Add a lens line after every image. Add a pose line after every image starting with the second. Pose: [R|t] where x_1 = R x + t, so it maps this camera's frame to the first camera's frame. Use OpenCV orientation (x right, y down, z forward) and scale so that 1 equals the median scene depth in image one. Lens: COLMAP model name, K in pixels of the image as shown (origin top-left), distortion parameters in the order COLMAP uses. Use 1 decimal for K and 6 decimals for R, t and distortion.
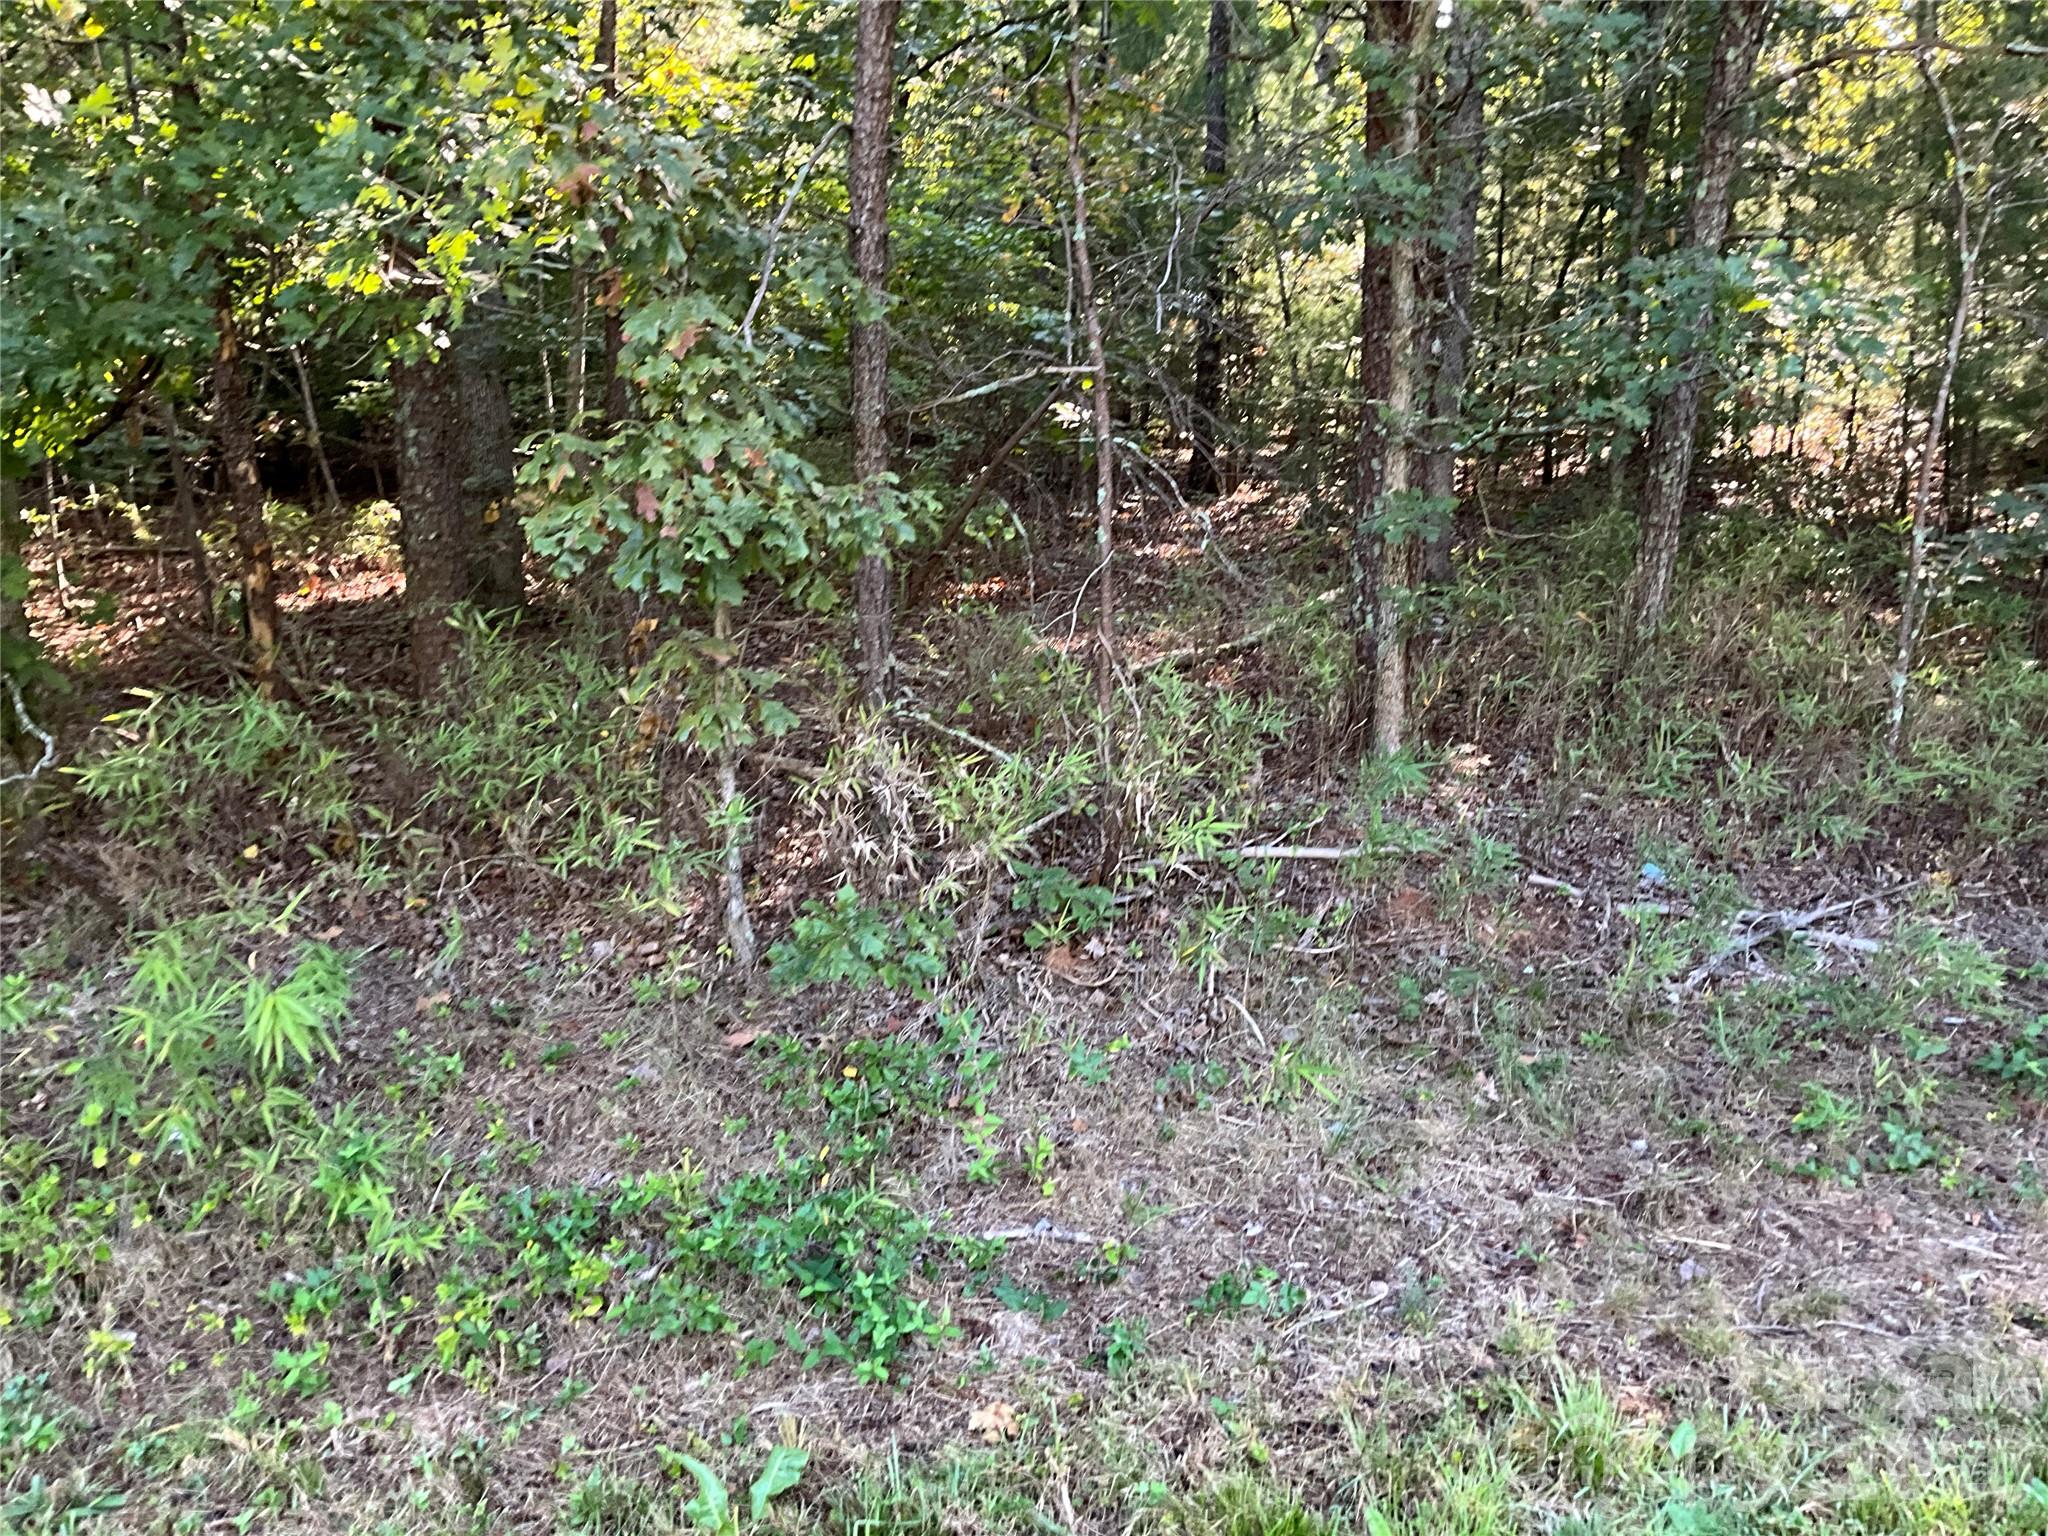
lens RADIAL K [[1695.7, 0, 1019.0], [0, 1695.7, 747.6], [0, 0, 1]] dist [0.085422, -0.141400]
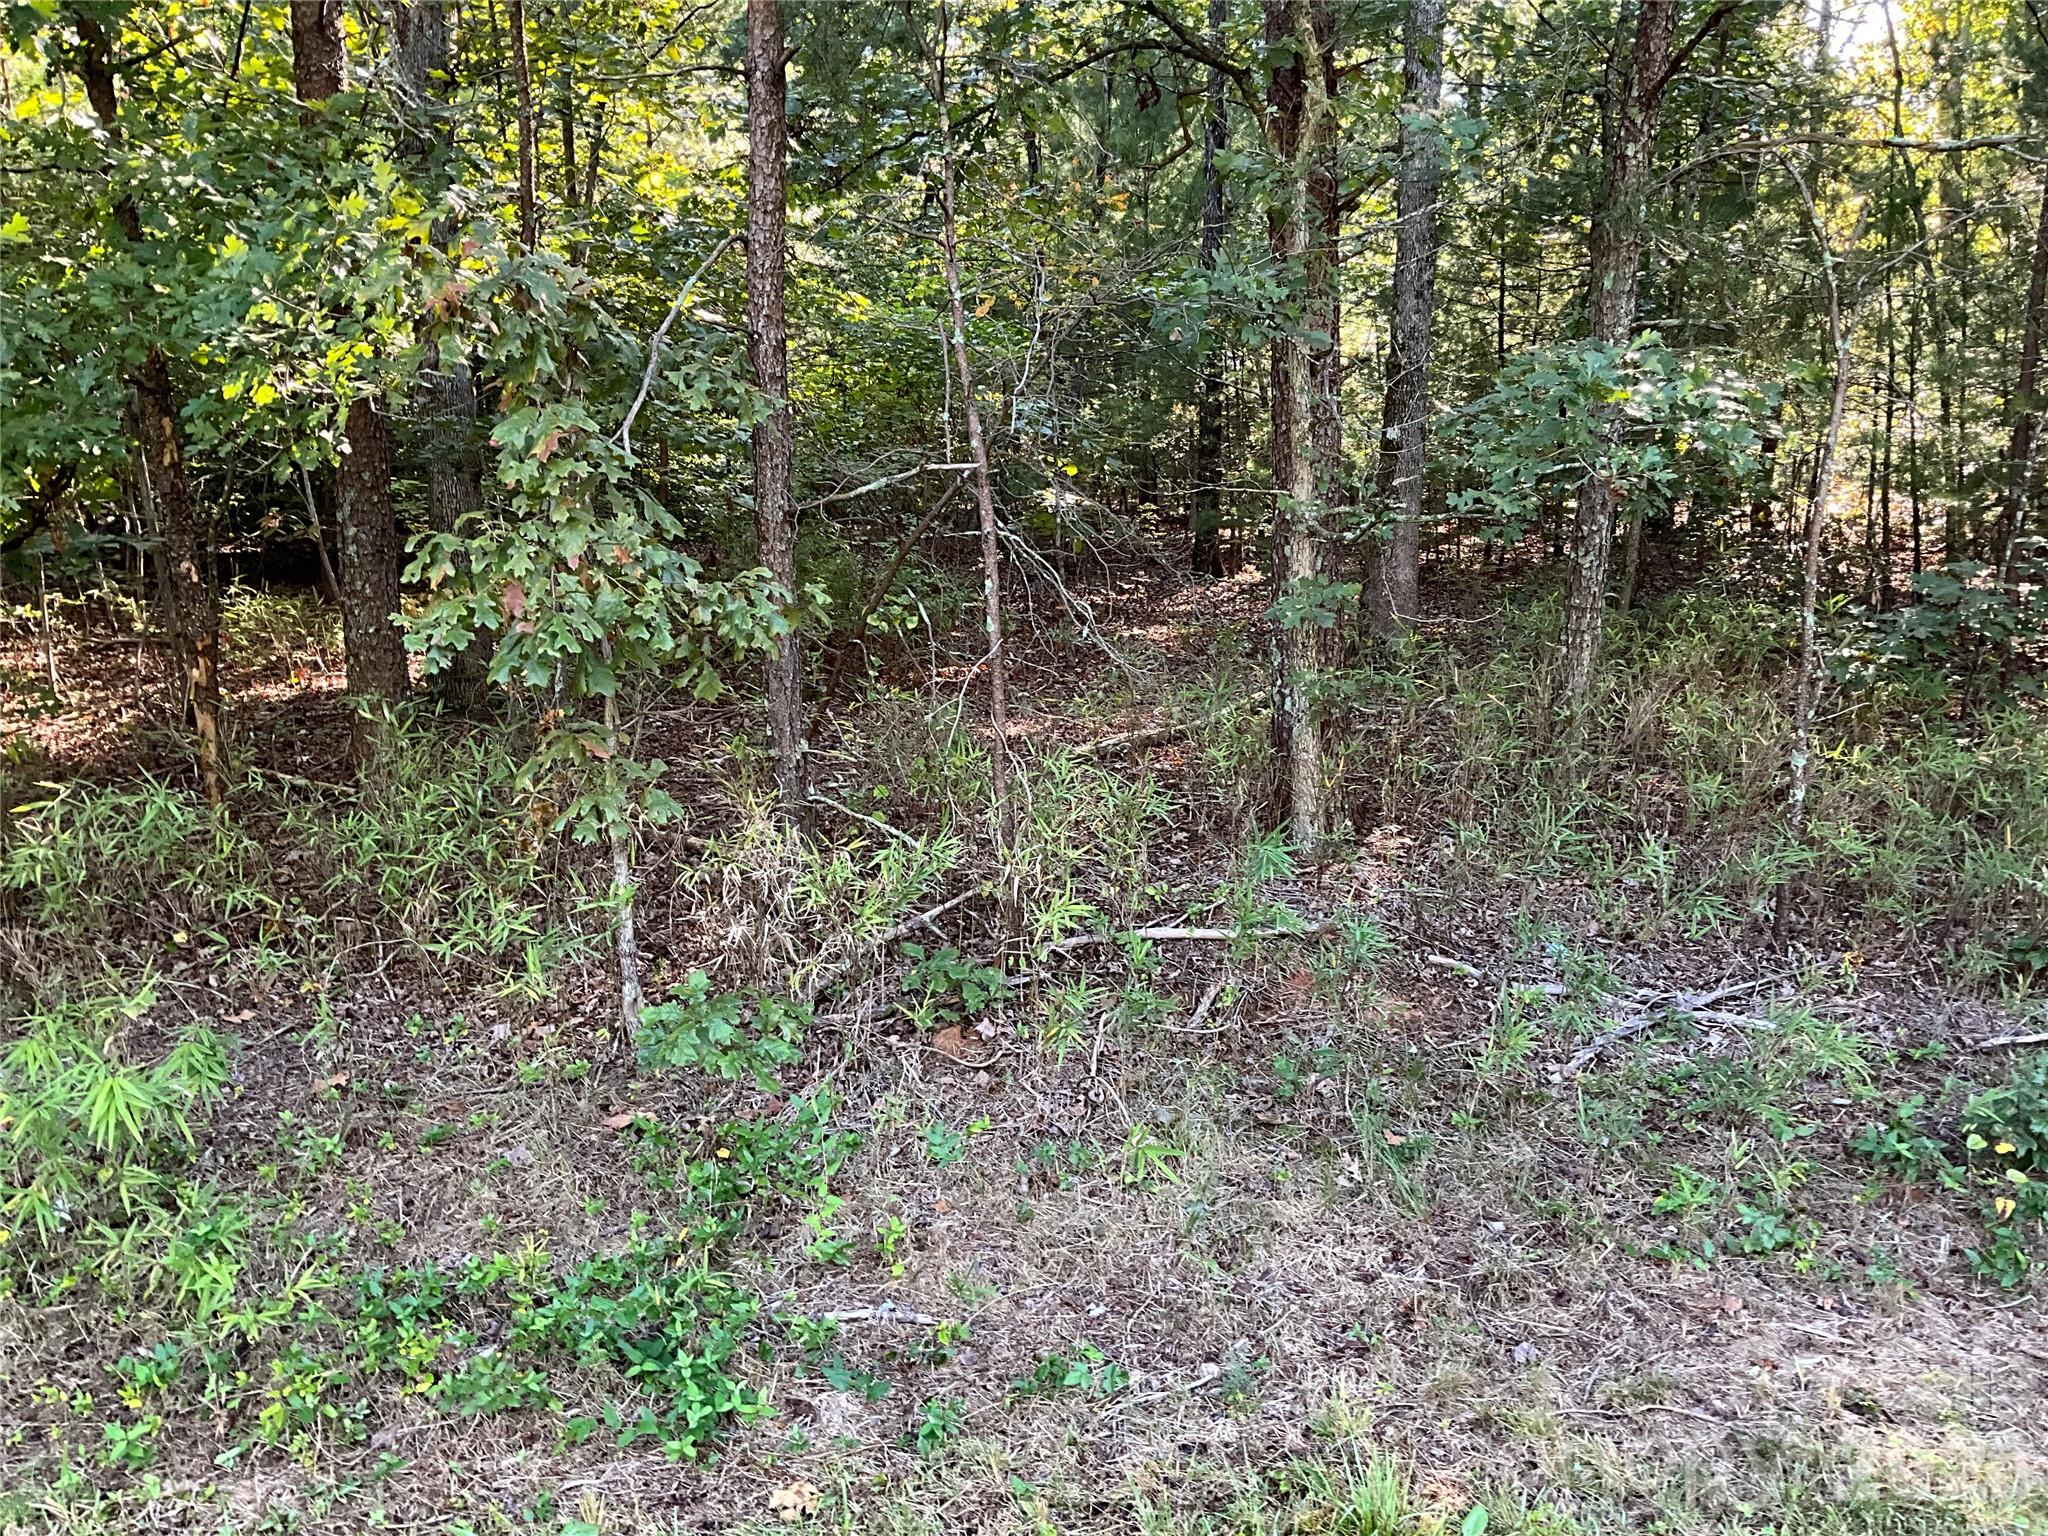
lens RADIAL K [[1695.7, 0, 1024.9], [0, 1695.7, 752.3], [0, 0, 1]] dist [0.085422, -0.141400]
pose [[0.999427, -0.006638, -0.033199, 0.120013], [0.005217, 0.999074, -0.042713, -0.004450], [0.033451, 0.042516, 0.998536, -0.023503]]
